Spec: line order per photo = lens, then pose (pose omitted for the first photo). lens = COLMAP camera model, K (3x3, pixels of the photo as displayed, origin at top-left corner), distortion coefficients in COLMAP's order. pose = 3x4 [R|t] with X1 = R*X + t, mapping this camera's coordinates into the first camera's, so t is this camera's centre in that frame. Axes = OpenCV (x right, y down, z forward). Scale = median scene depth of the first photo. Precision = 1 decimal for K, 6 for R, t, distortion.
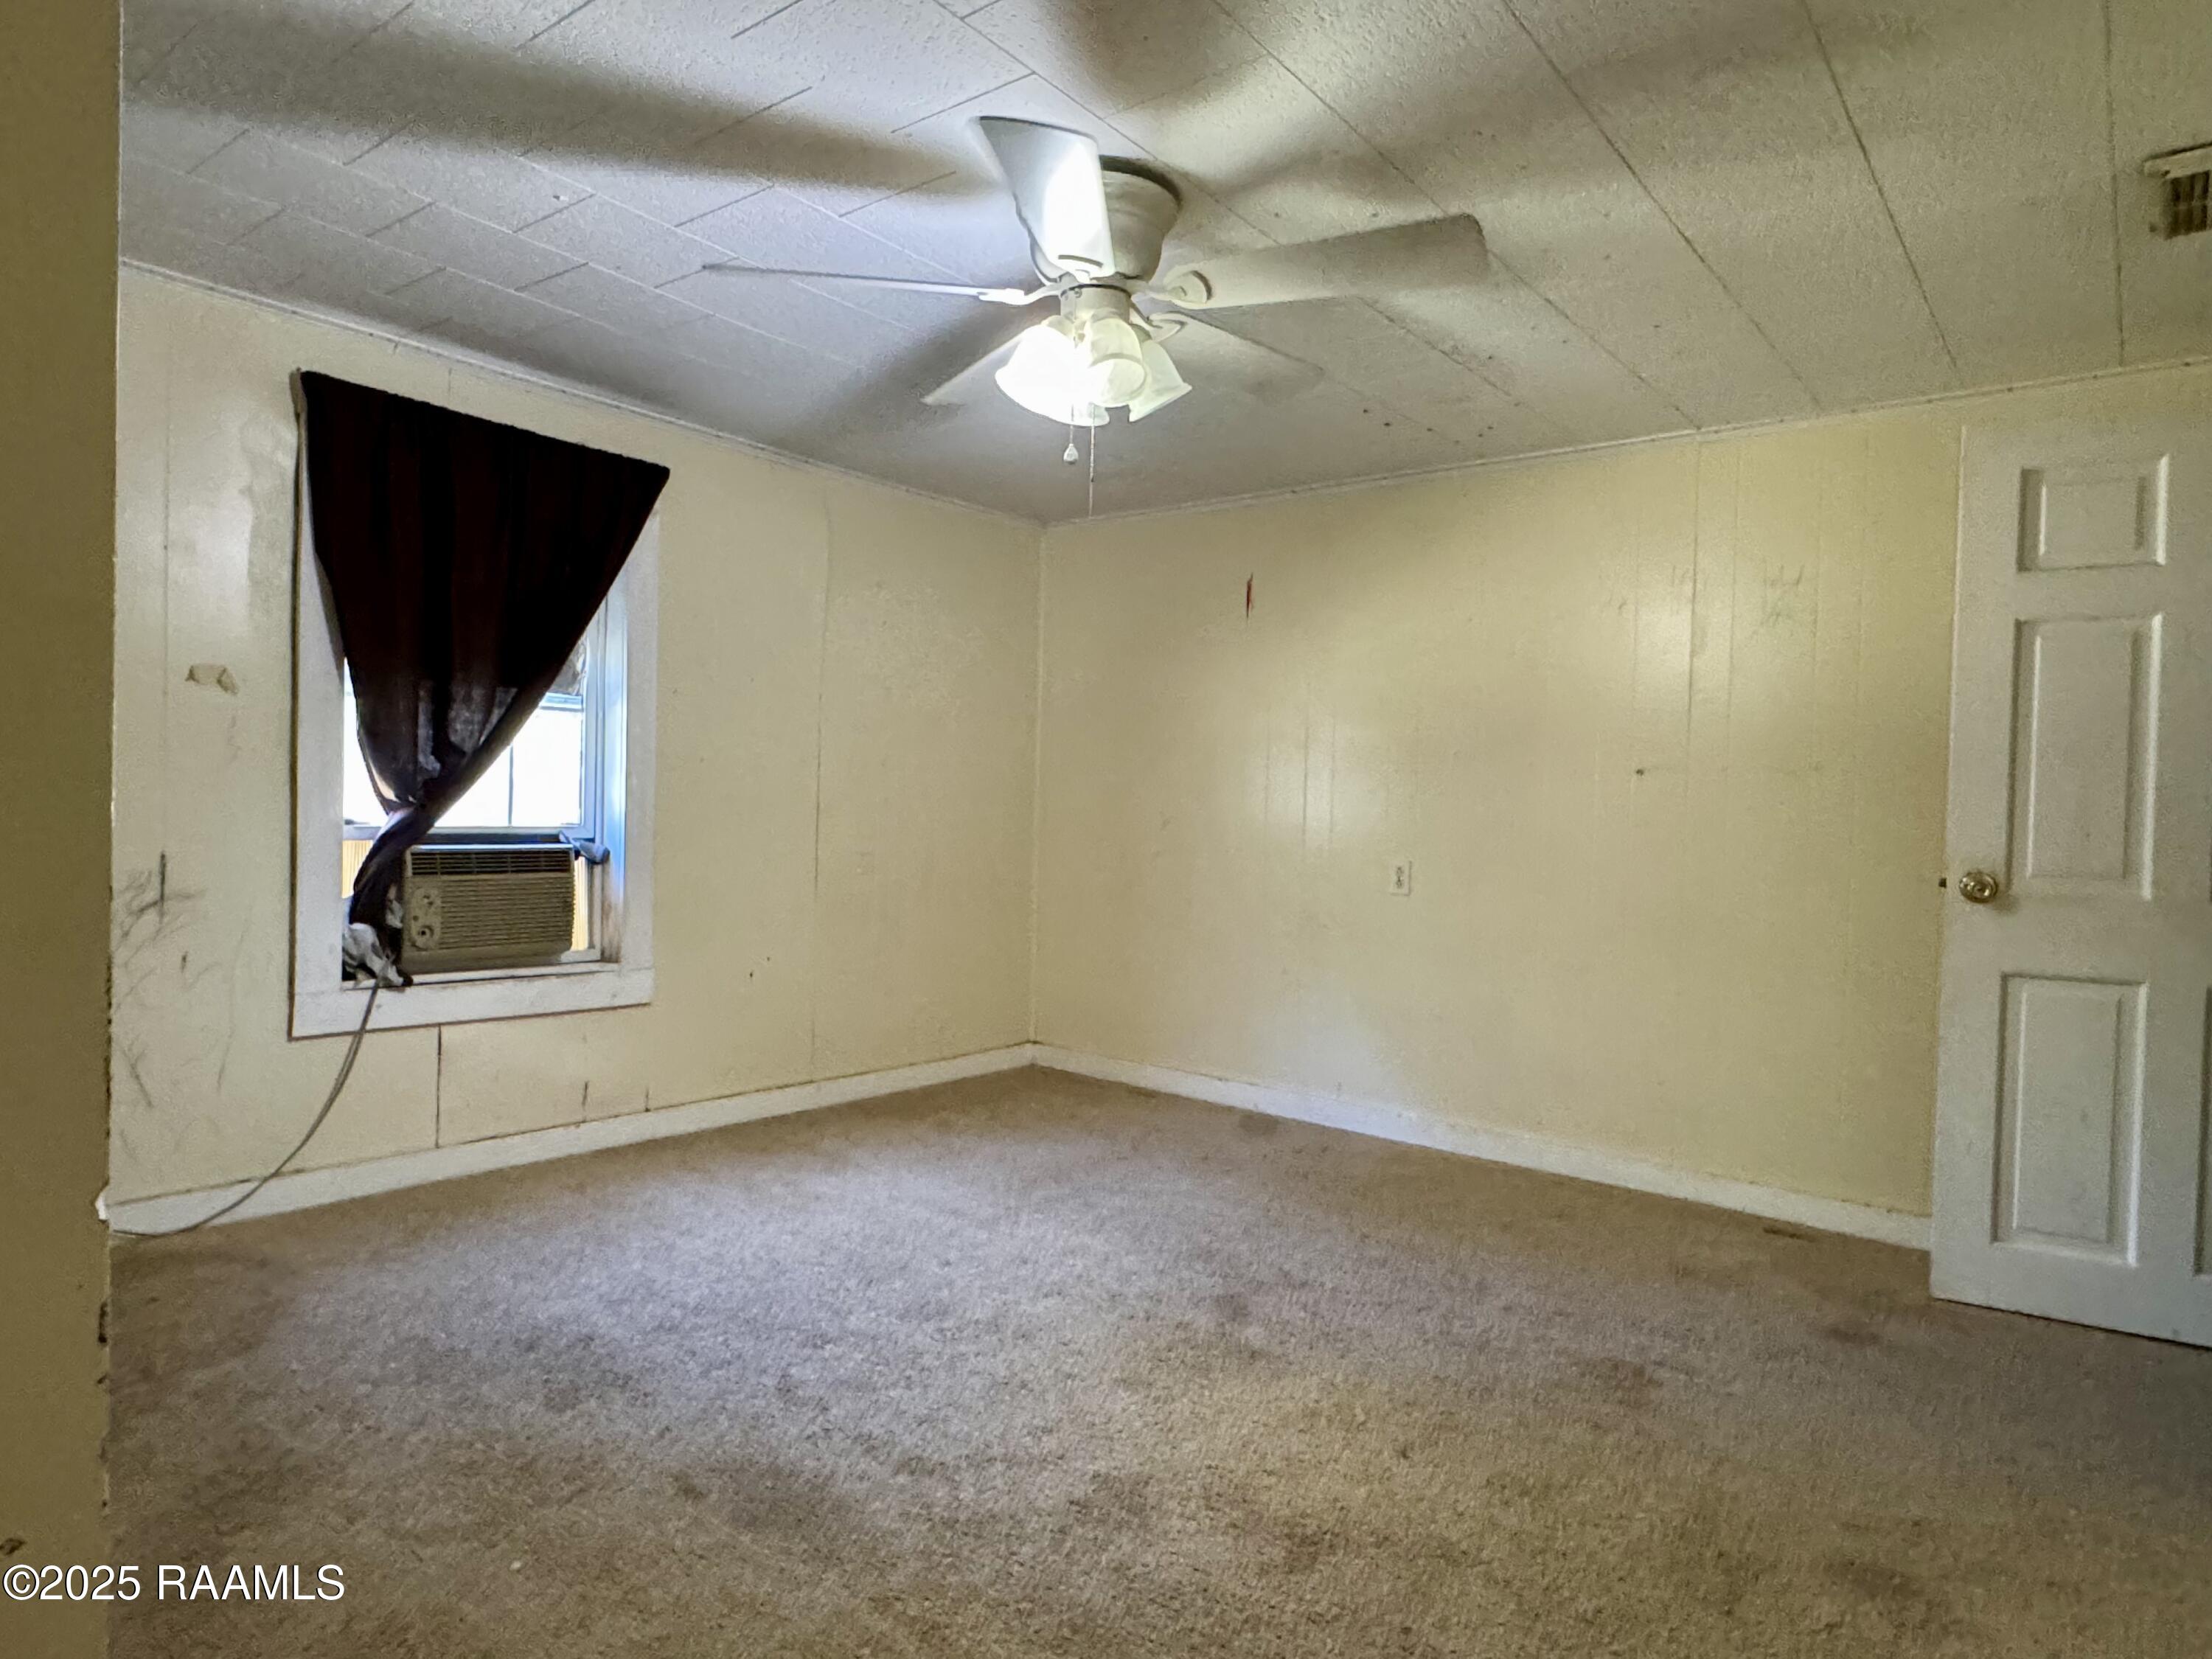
lens RADIAL K [[1287.3, 0, 1106.0], [0, 1287.3, 829.5], [0, 0, 1]] dist [-0.026620, -0.000252]
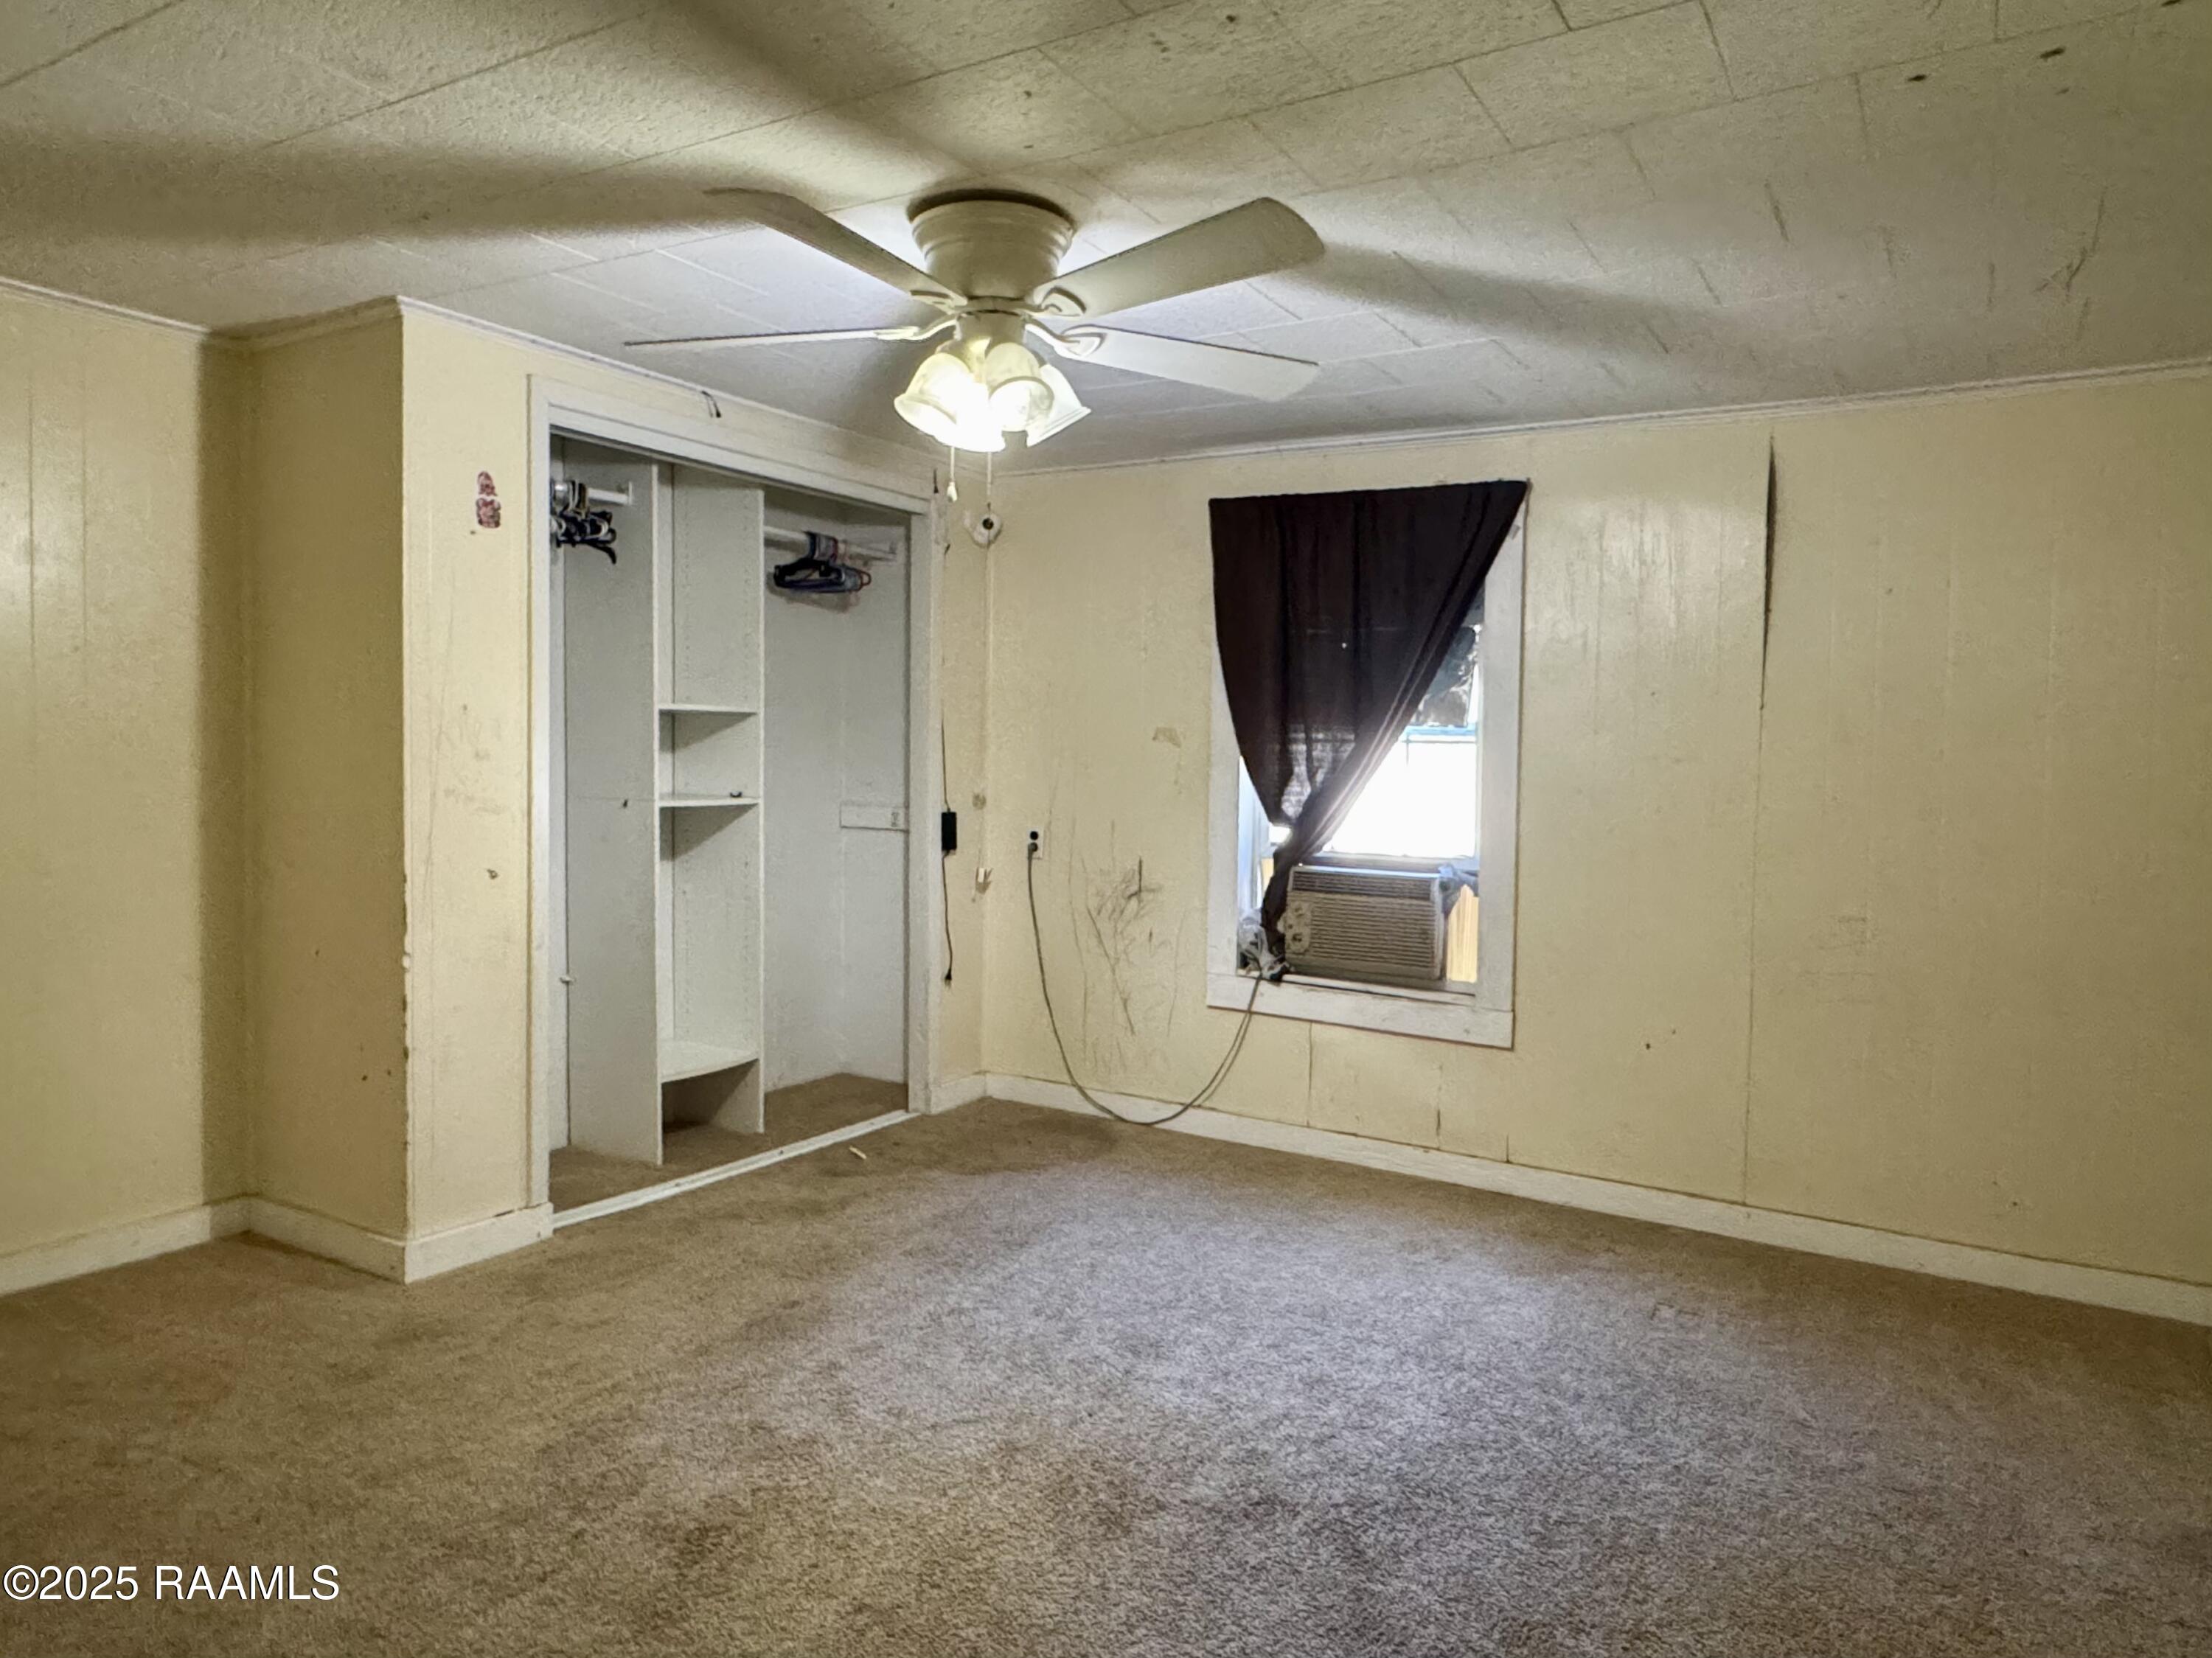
lens RADIAL K [[1445.1, 0, 1106.0], [0, 1445.1, 829.0], [0, 0, 1]] dist [0.002428, 0.000354]
pose [[0.125675, 0.021331, -0.991842, 0.812369], [-0.046434, 0.998800, 0.015597, -0.036140], [0.990984, 0.044095, 0.126515, 0.686356]]
